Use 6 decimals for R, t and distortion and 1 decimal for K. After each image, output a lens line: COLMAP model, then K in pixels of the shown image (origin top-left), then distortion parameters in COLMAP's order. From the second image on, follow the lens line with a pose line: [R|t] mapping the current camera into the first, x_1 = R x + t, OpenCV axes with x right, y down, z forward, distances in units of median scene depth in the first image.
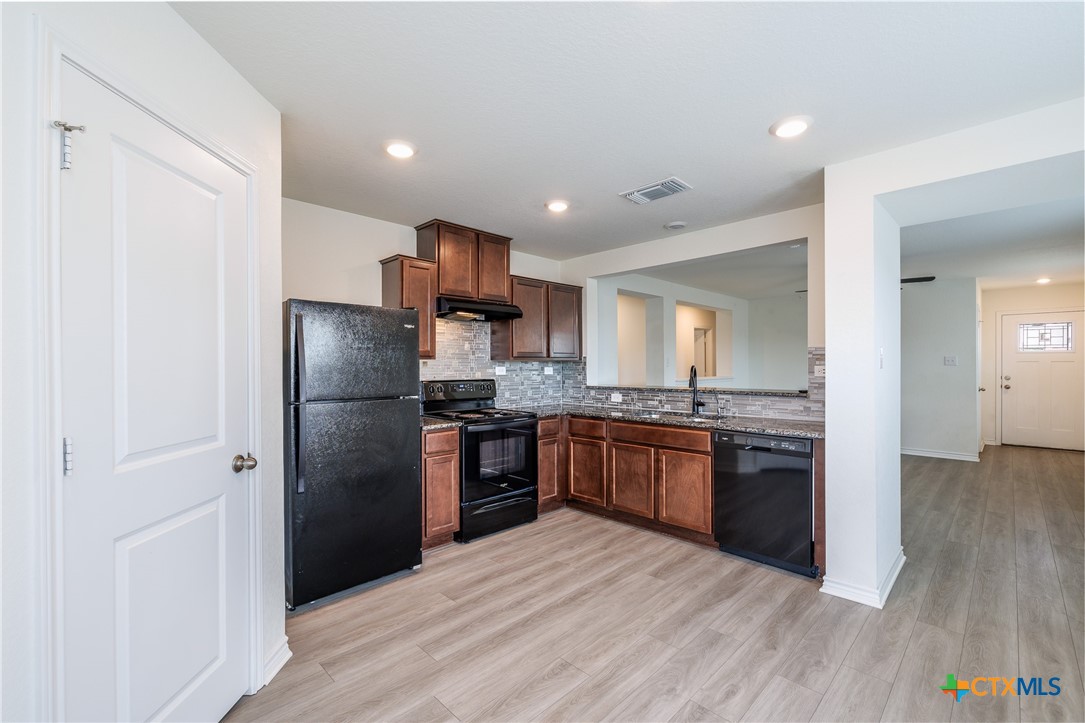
lens RADIAL K [[464.2, 0, 542.6], [0, 464.2, 365.1], [0, 0, 1]] dist [0.000254, 0.000159]
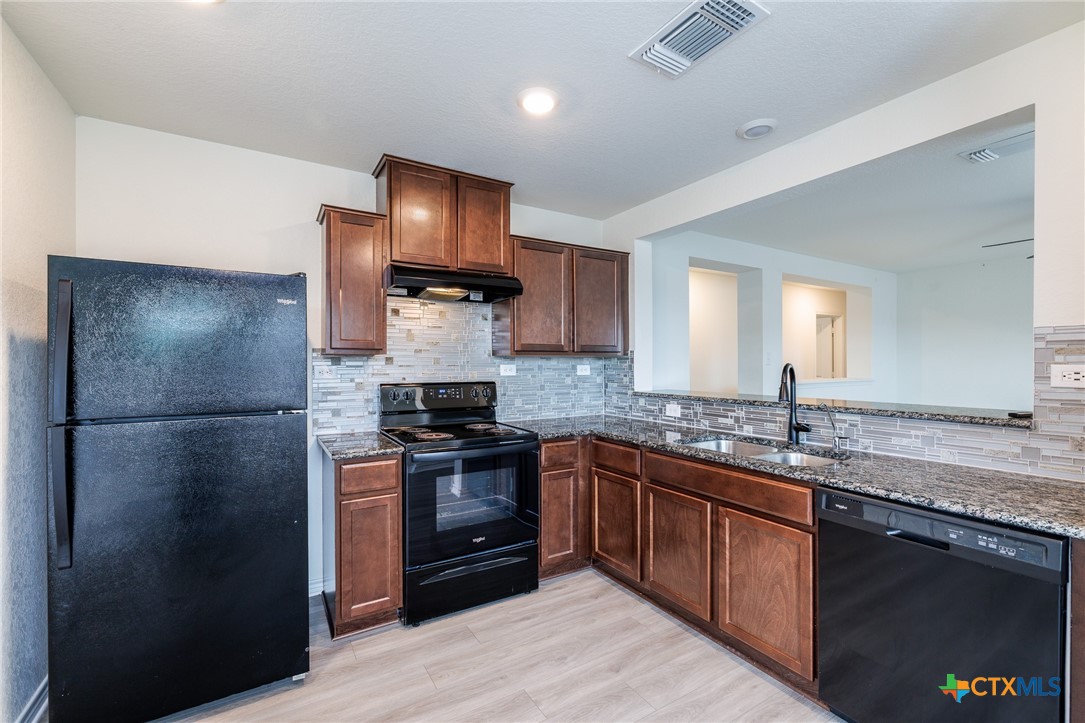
lens RADIAL K [[464.2, 0, 542.6], [0, 464.2, 365.1], [0, 0, 1]] dist [0.000254, 0.000159]
pose [[0.972563, 0.002262, -0.232629, 0.154093], [-0.000823, 0.999980, 0.006285, -0.000474], [0.232639, -0.005921, 0.972545, 0.343344]]
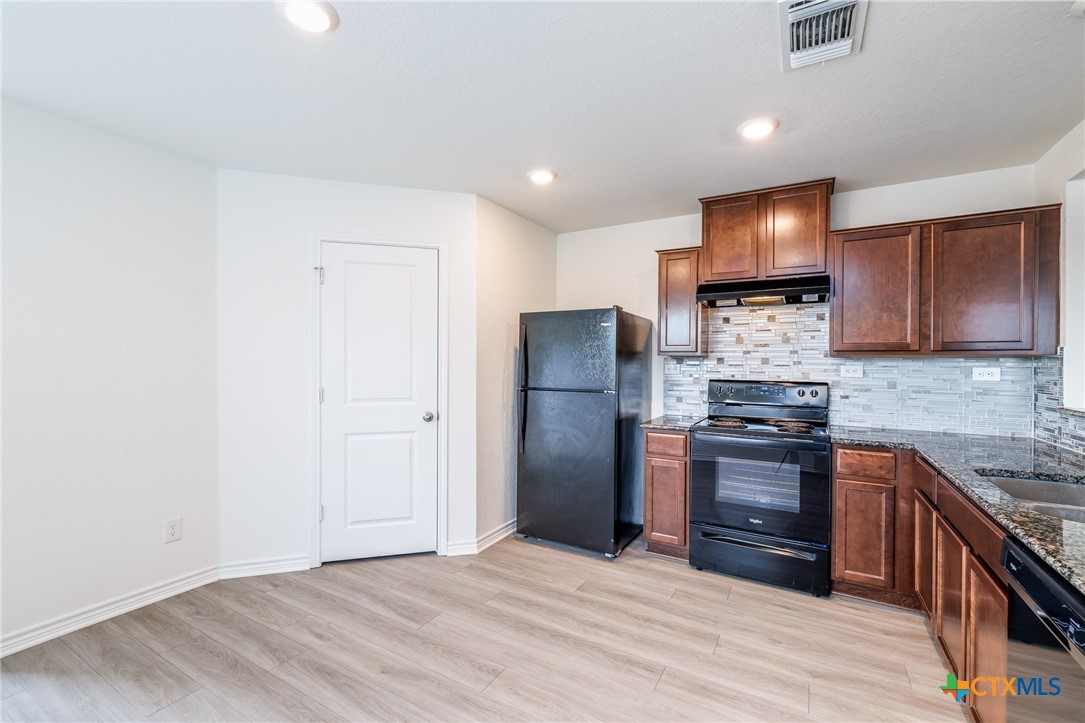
lens RADIAL K [[464.2, 0, 542.6], [0, 464.2, 365.1], [0, 0, 1]] dist [0.000254, 0.000159]
pose [[0.259501, 0.011308, -0.965677, 0.520391], [-0.007250, 0.999926, 0.009761, -0.000447], [0.965716, 0.004468, 0.259564, 0.440385]]
